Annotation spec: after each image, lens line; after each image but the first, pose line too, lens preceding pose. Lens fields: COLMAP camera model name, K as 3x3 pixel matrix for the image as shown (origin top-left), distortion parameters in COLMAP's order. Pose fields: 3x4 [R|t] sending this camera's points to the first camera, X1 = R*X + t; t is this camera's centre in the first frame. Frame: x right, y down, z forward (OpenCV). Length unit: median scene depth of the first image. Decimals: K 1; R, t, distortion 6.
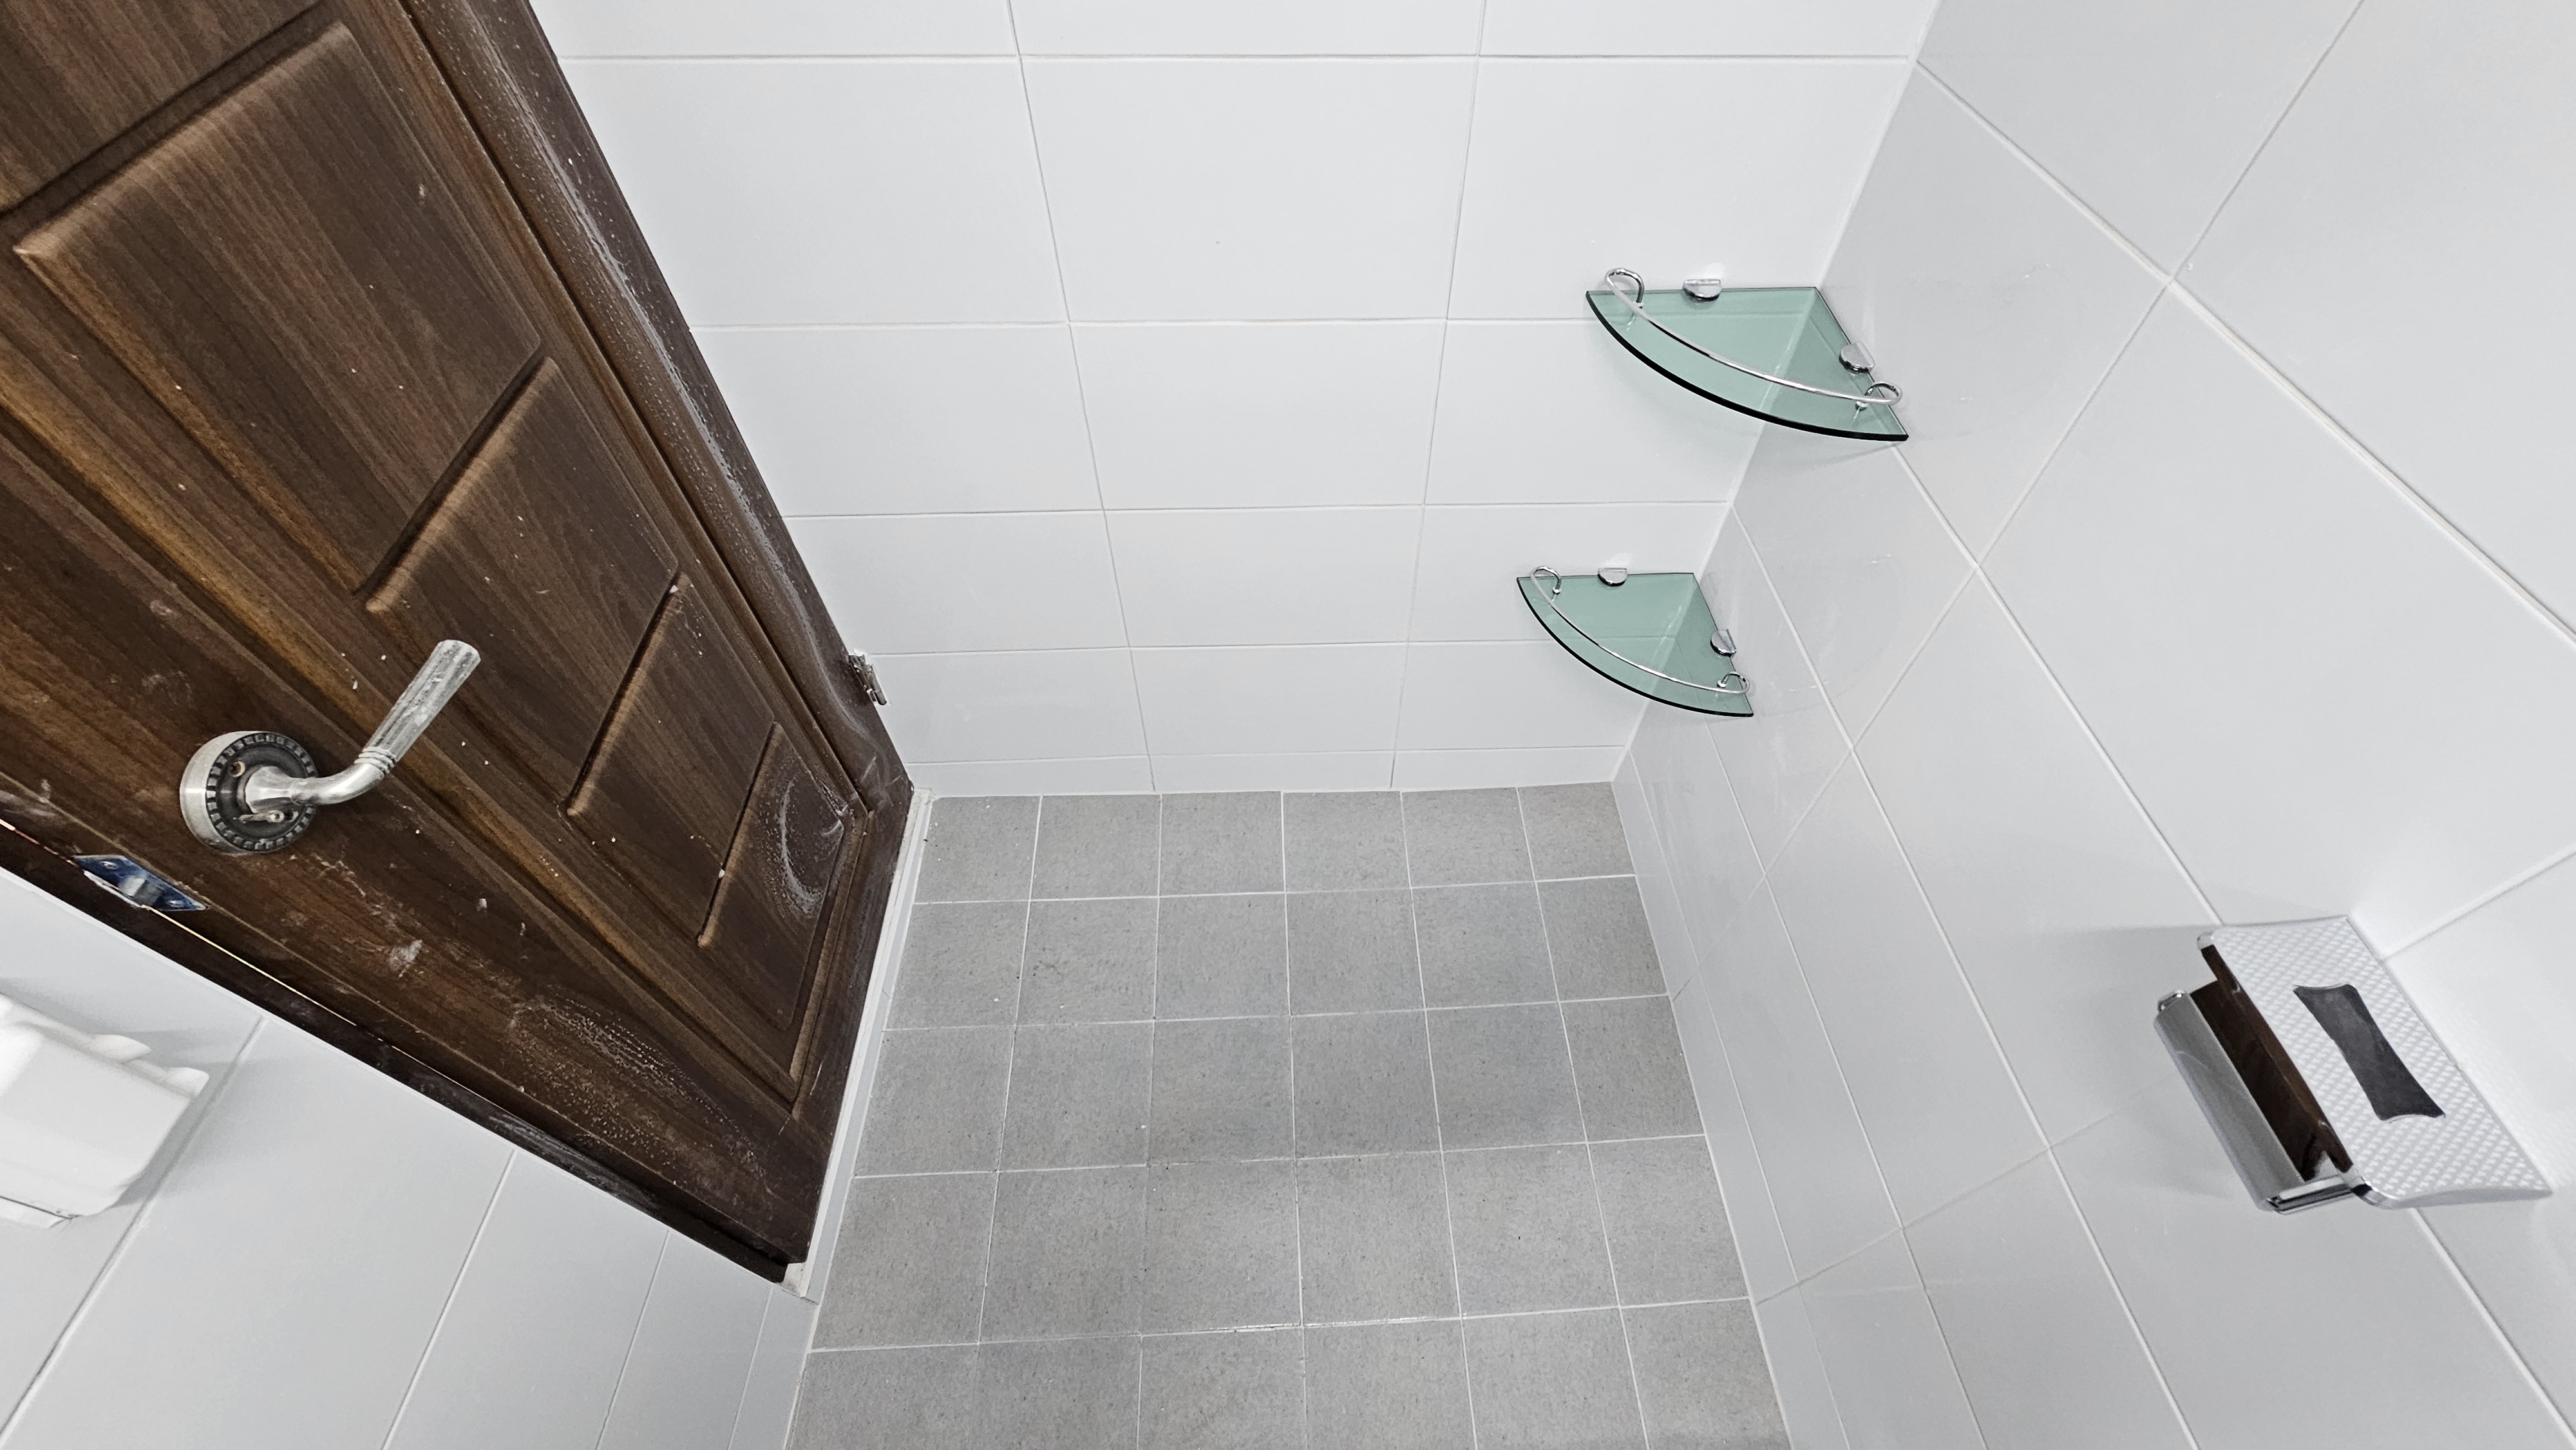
lens RADIAL K [[1054.5, 0, 1318.6], [0, 1054.5, 722.9], [0, 0, 1]] dist [-0.002646, -0.000682]
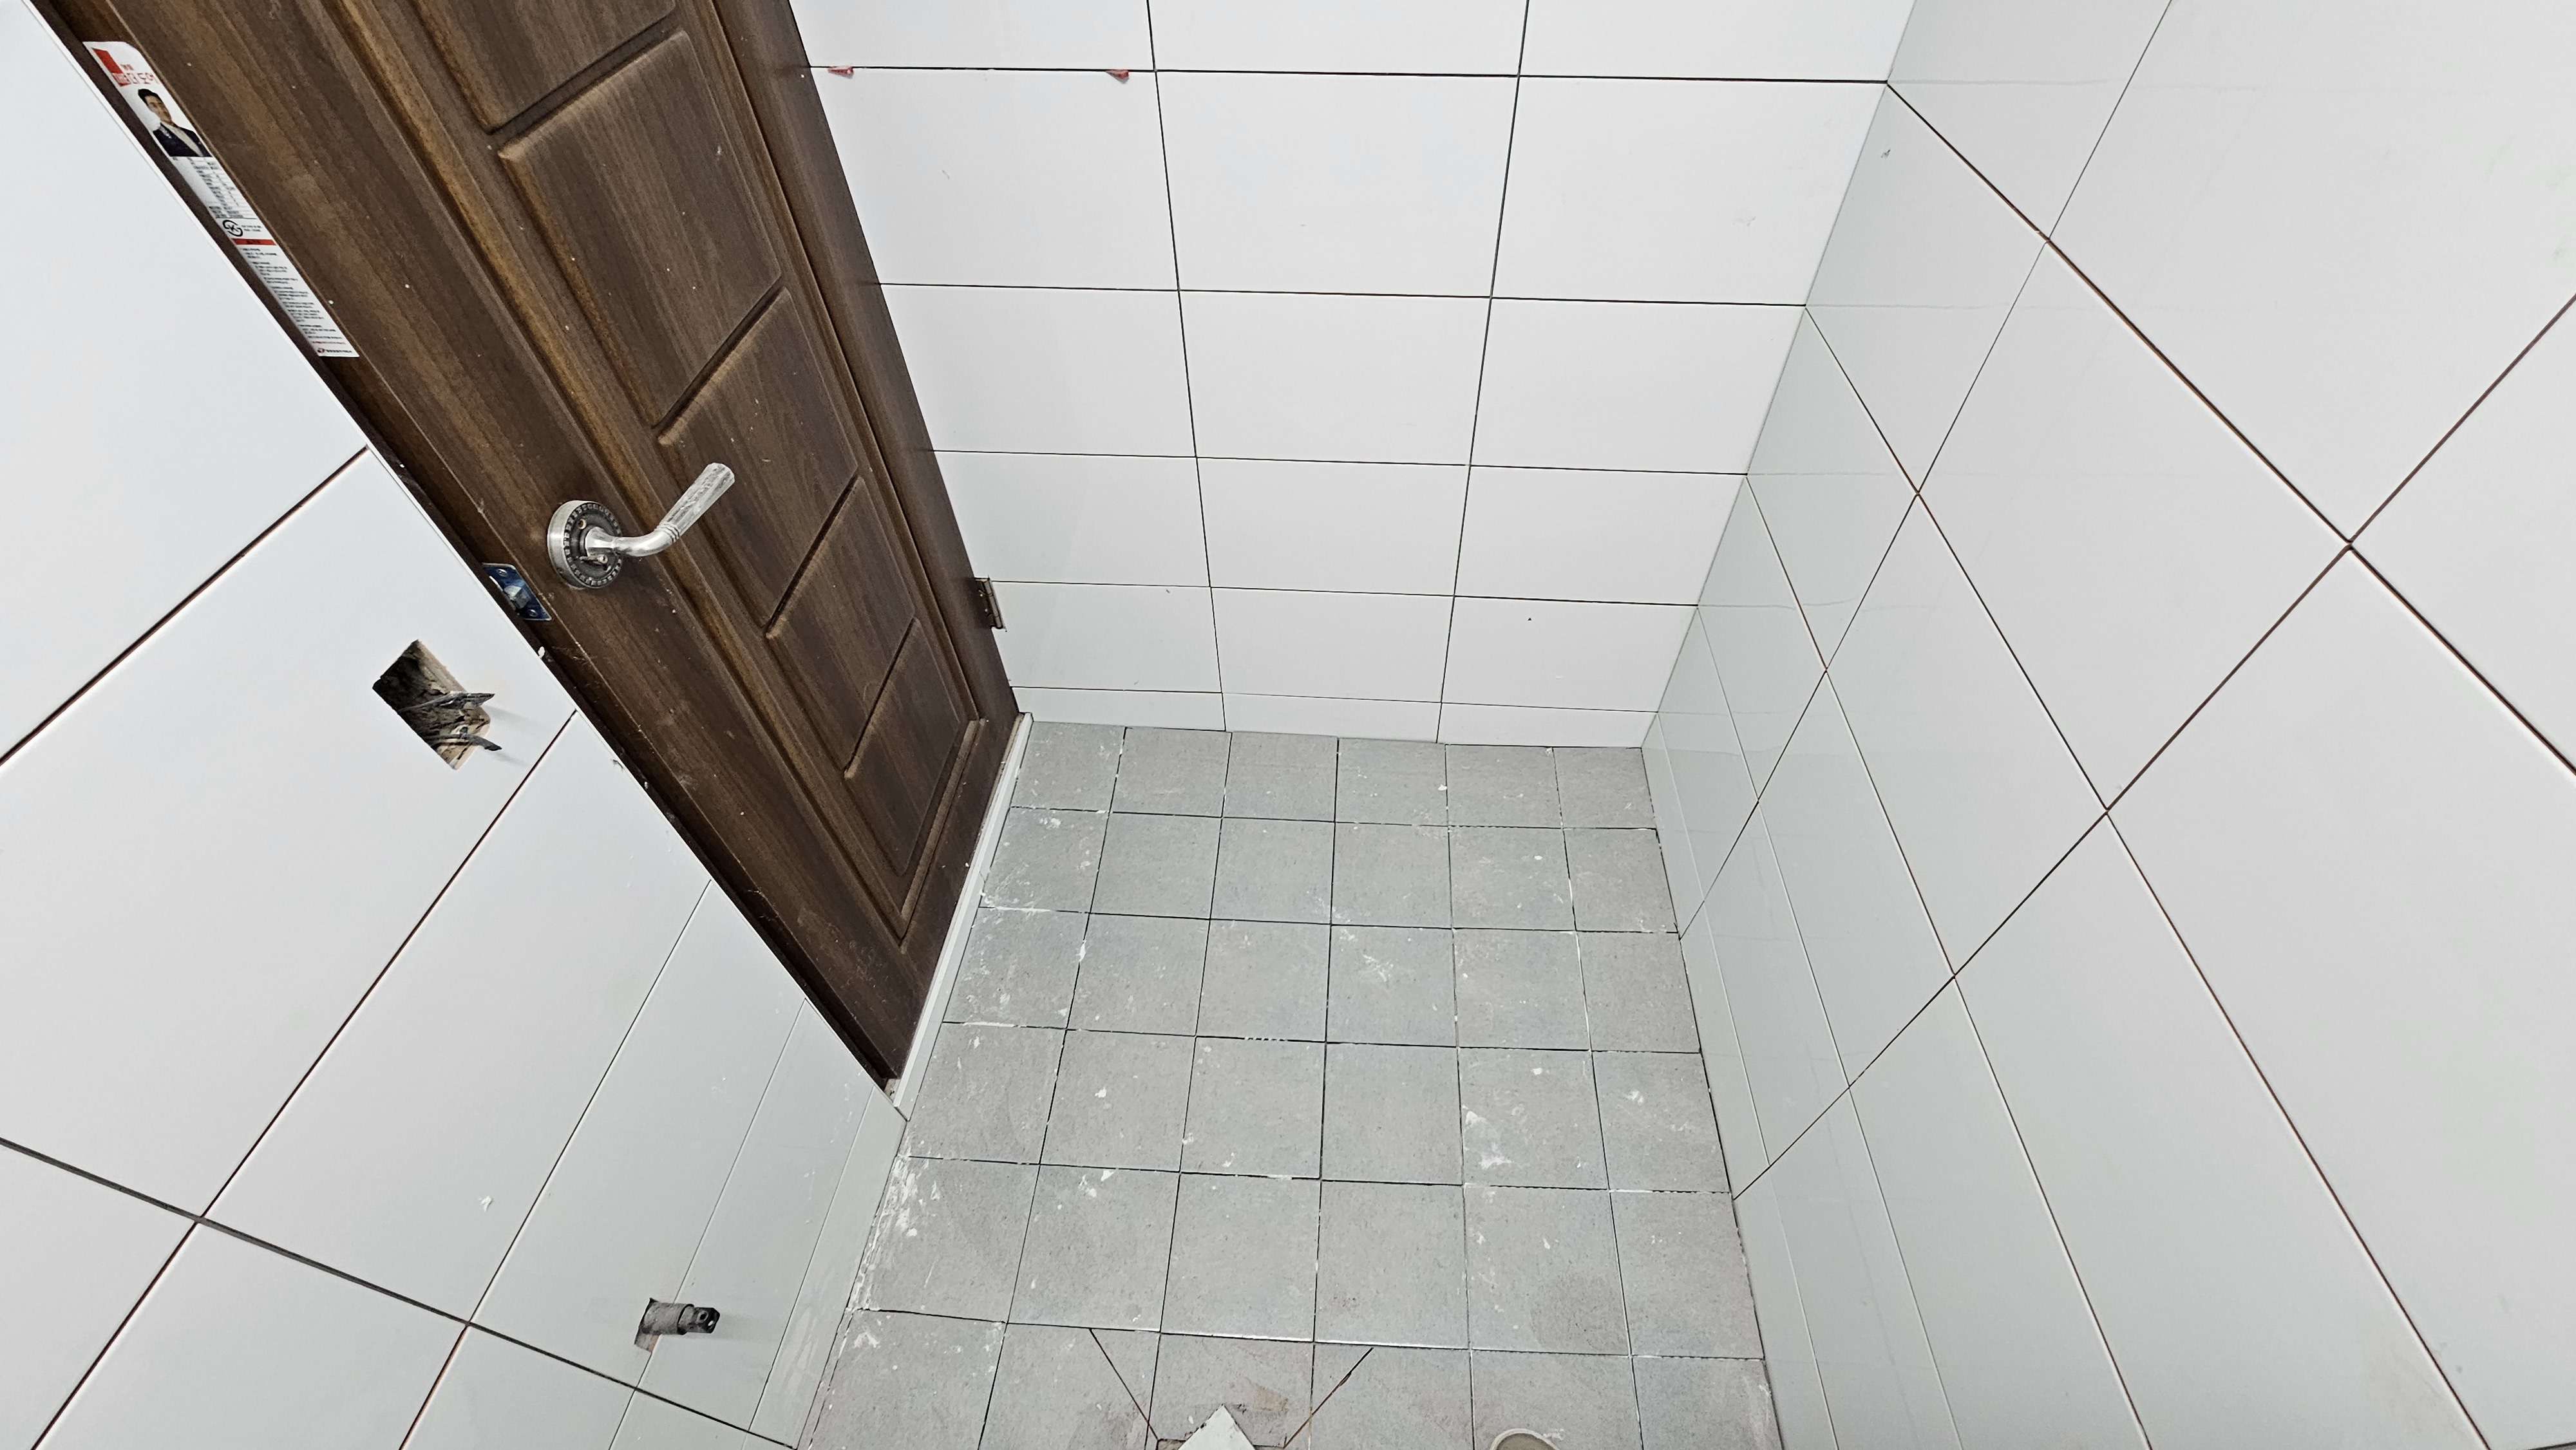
lens RADIAL K [[1054.5, 0, 1308.0], [0, 1054.5, 724.1], [0, 0, 1]] dist [-0.002646, -0.000682]
pose [[0.994108, 0.060344, -0.090043, 0.068020], [-0.064785, 0.996780, -0.047242, 0.221476], [0.086902, 0.052797, 0.994817, -0.225062]]
